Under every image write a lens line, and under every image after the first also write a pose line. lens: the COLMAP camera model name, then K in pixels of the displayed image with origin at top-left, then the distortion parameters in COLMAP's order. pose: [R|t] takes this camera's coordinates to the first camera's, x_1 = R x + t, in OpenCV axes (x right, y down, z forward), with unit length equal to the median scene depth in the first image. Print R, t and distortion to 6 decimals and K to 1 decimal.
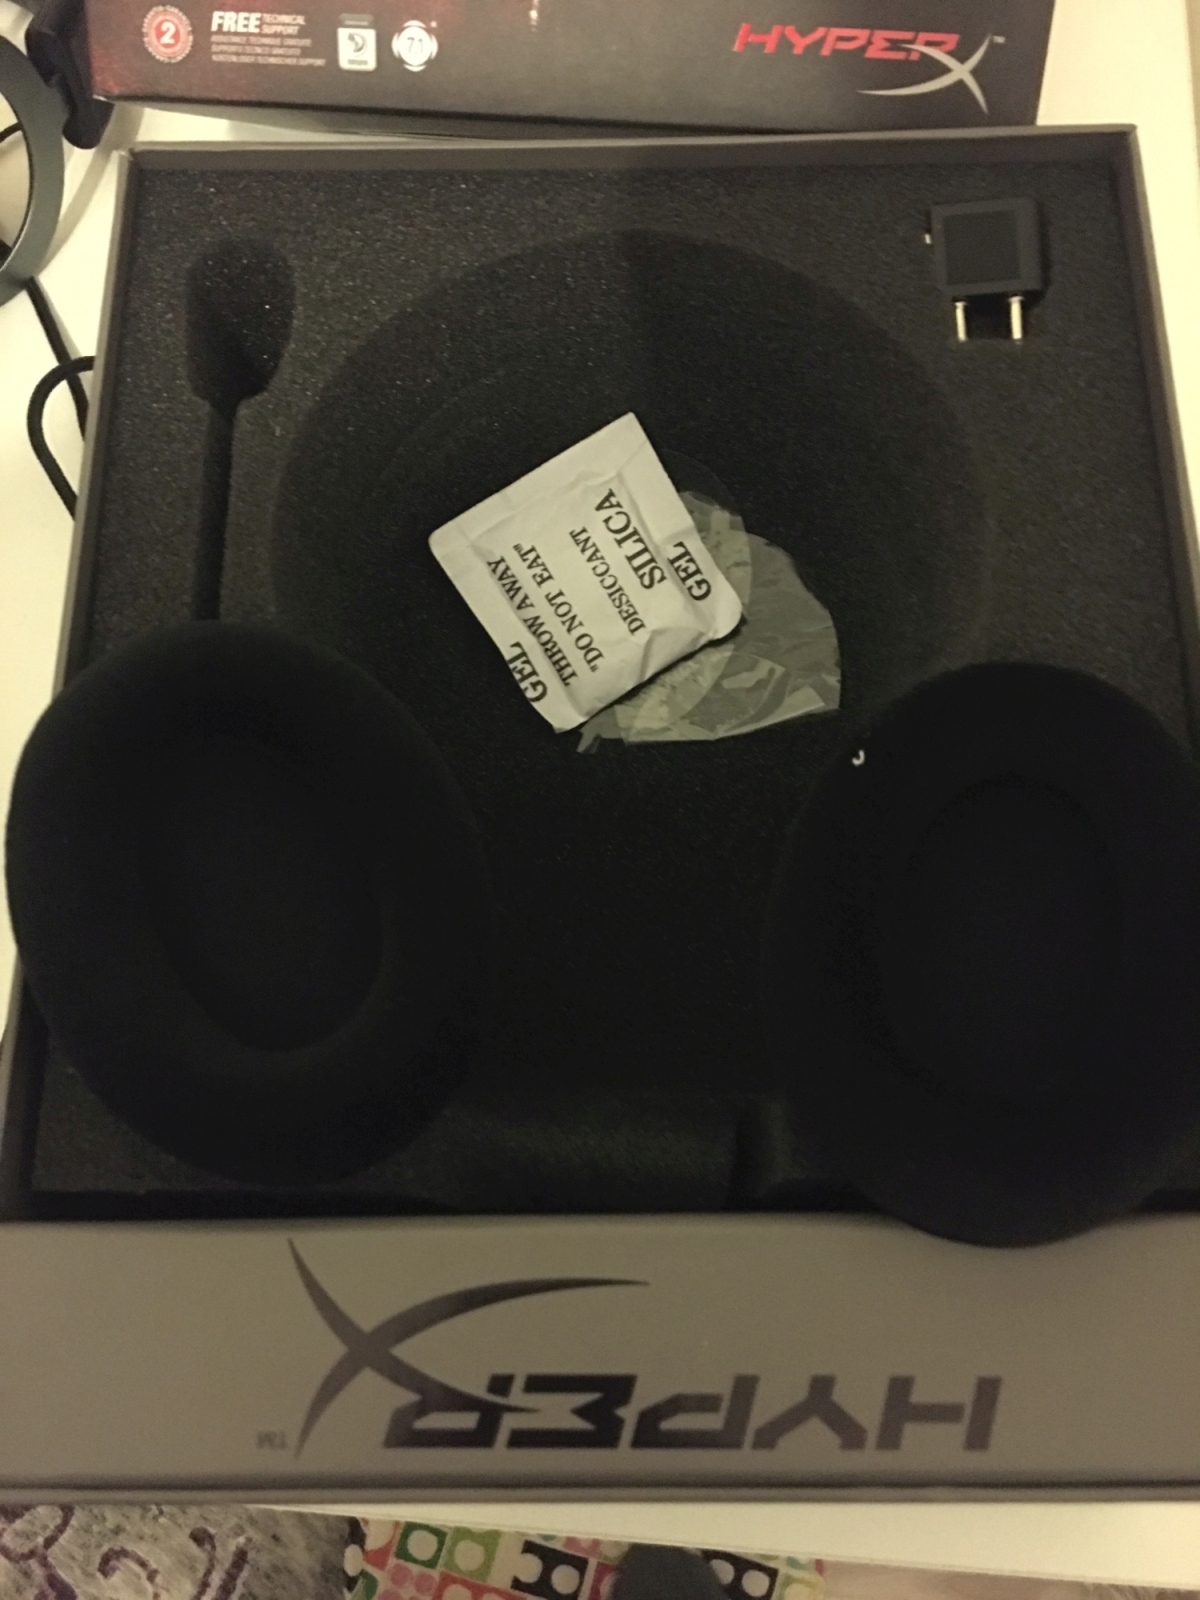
lens RADIAL K [[1351.3, 0, 599.0], [0, 1351.3, 802.6], [0, 0, 1]] dist [0.001446, -0.004341]
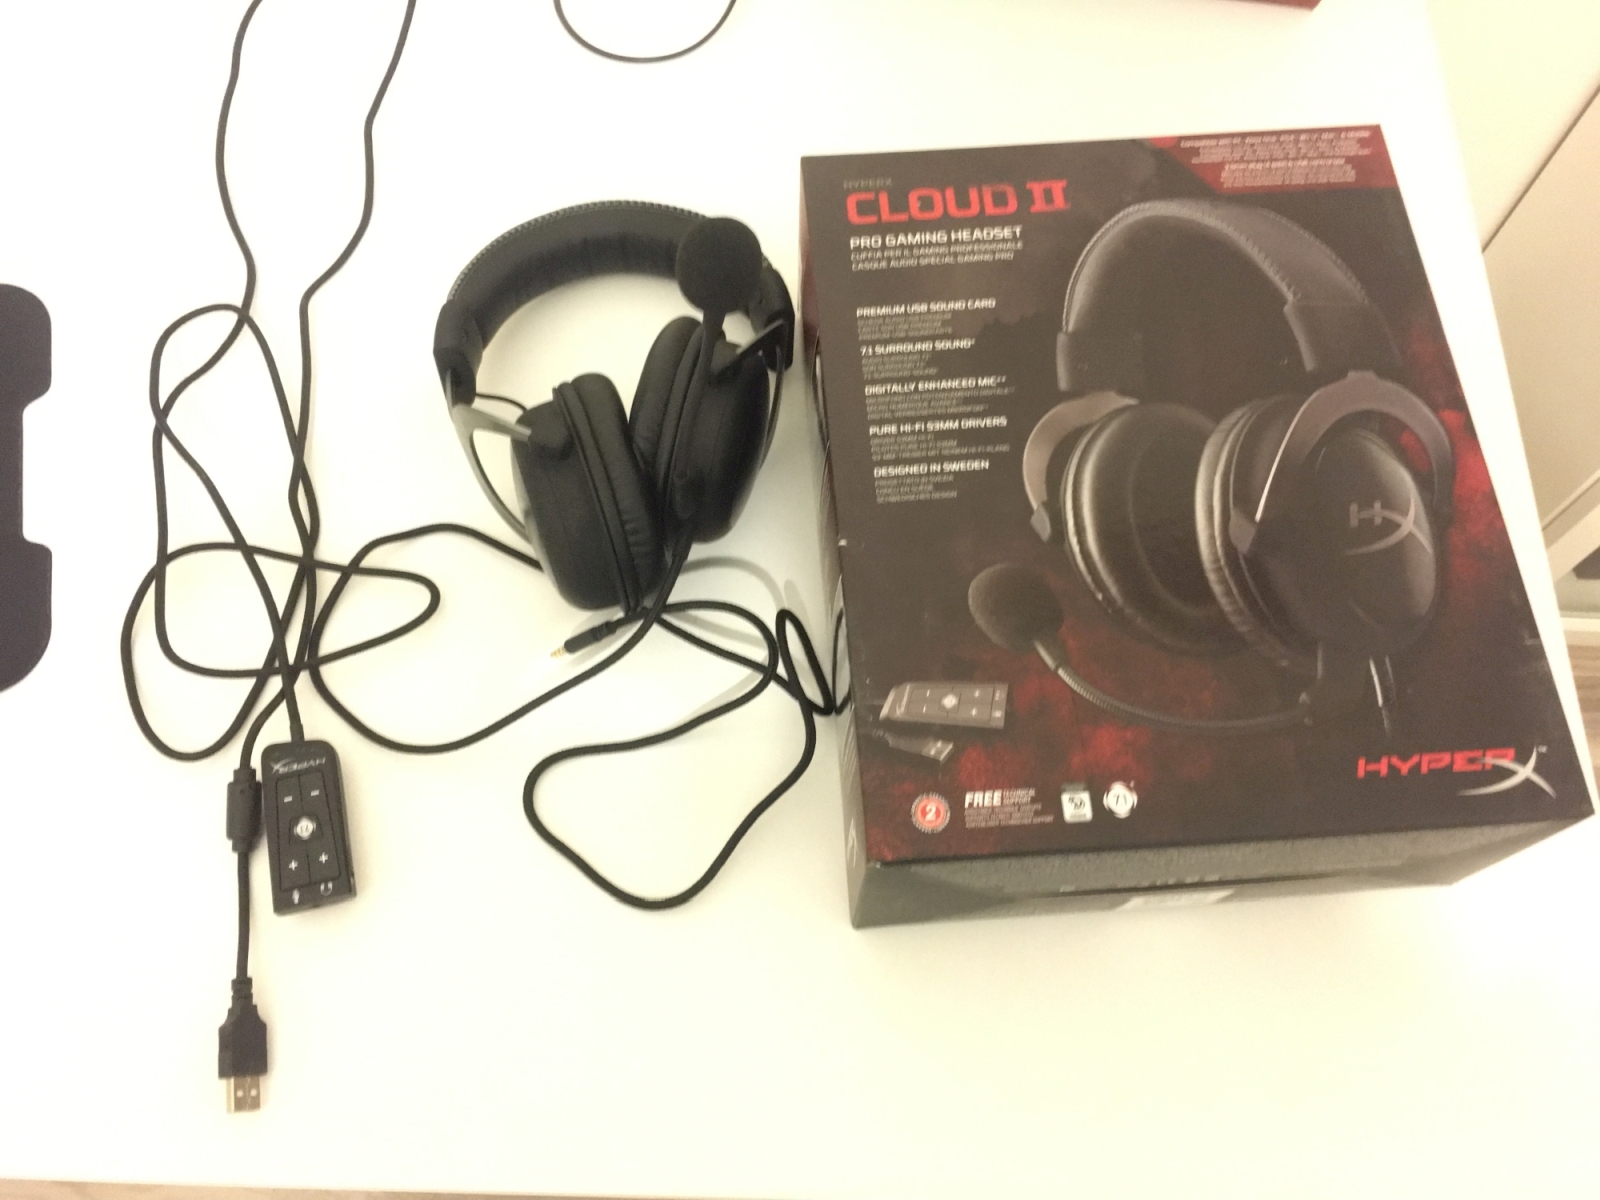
lens RADIAL K [[1351.3, 0, 801.1], [0, 1351.3, 602.3], [0, 0, 1]] dist [0.001446, -0.004341]
pose [[0.924543, -0.192846, -0.328681, 0.034313], [-0.046480, 0.798998, -0.599535, 0.058108], [0.378233, 0.569573, 0.729744, -0.127078]]
